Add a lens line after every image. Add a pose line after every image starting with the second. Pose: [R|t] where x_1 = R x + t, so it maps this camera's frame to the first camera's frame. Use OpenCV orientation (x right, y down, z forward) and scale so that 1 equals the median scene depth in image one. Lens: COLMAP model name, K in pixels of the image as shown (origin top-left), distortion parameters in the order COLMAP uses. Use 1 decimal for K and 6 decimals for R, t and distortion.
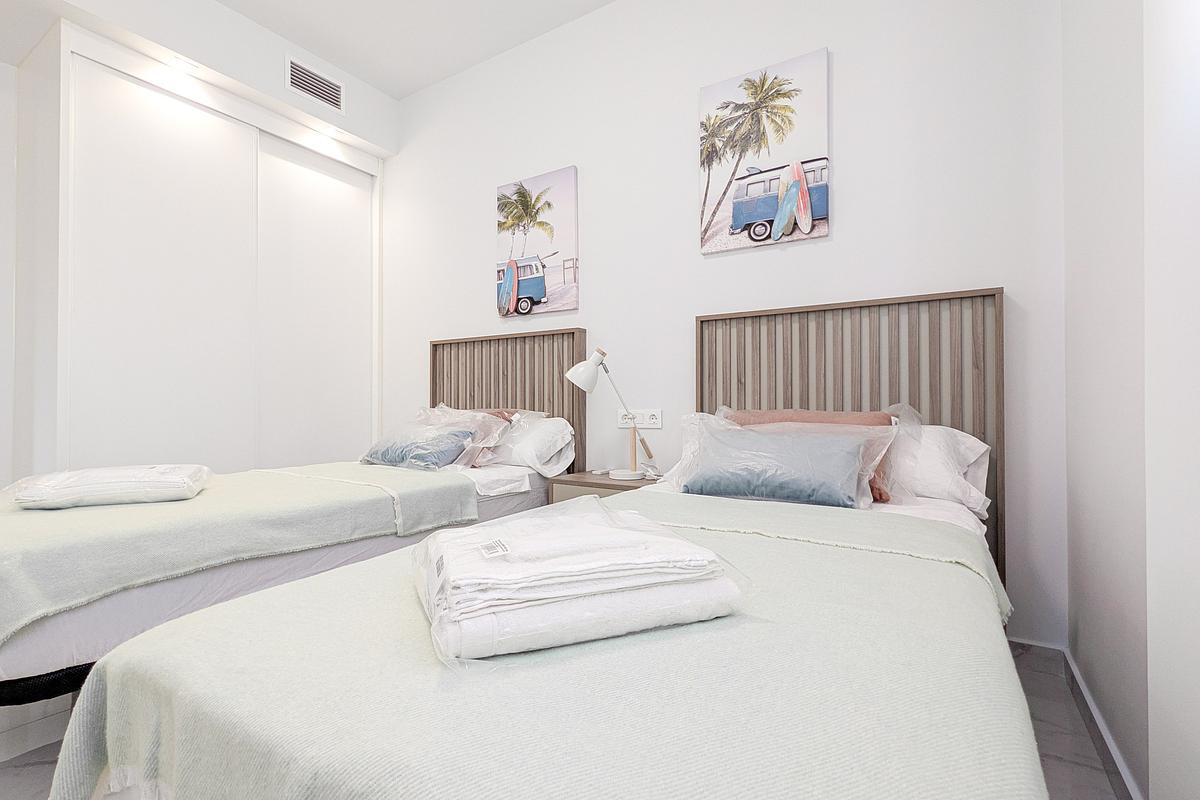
lens RADIAL K [[548.3, 0, 600.0], [0, 548.3, 393.9], [0, 0, 1]] dist [0.001738, 0.000294]
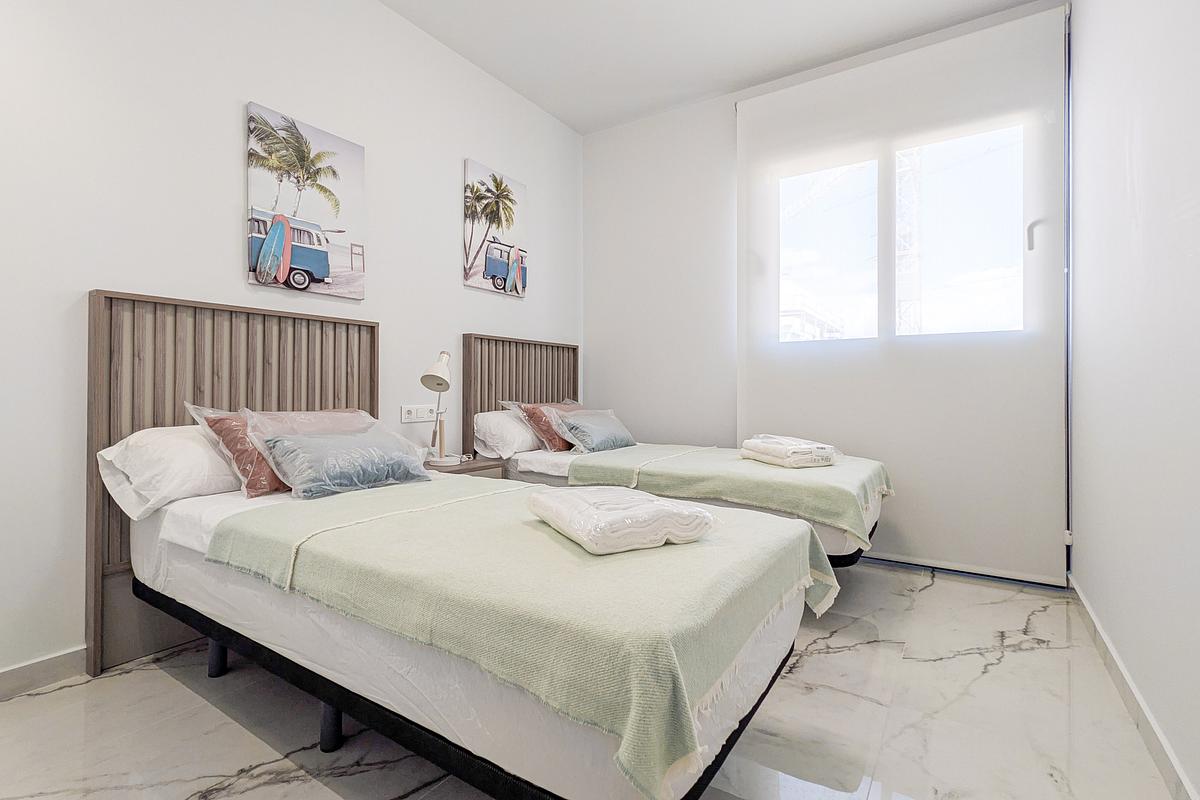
lens RADIAL K [[548.3, 0, 598.1], [0, 548.3, 397.0], [0, 0, 1]] dist [0.001738, 0.000294]
pose [[0.030976, 0.009662, 0.999473, -0.936088], [0.005172, 0.999938, -0.009827, 0.019939], [-0.999507, 0.005474, 0.030924, 0.555641]]
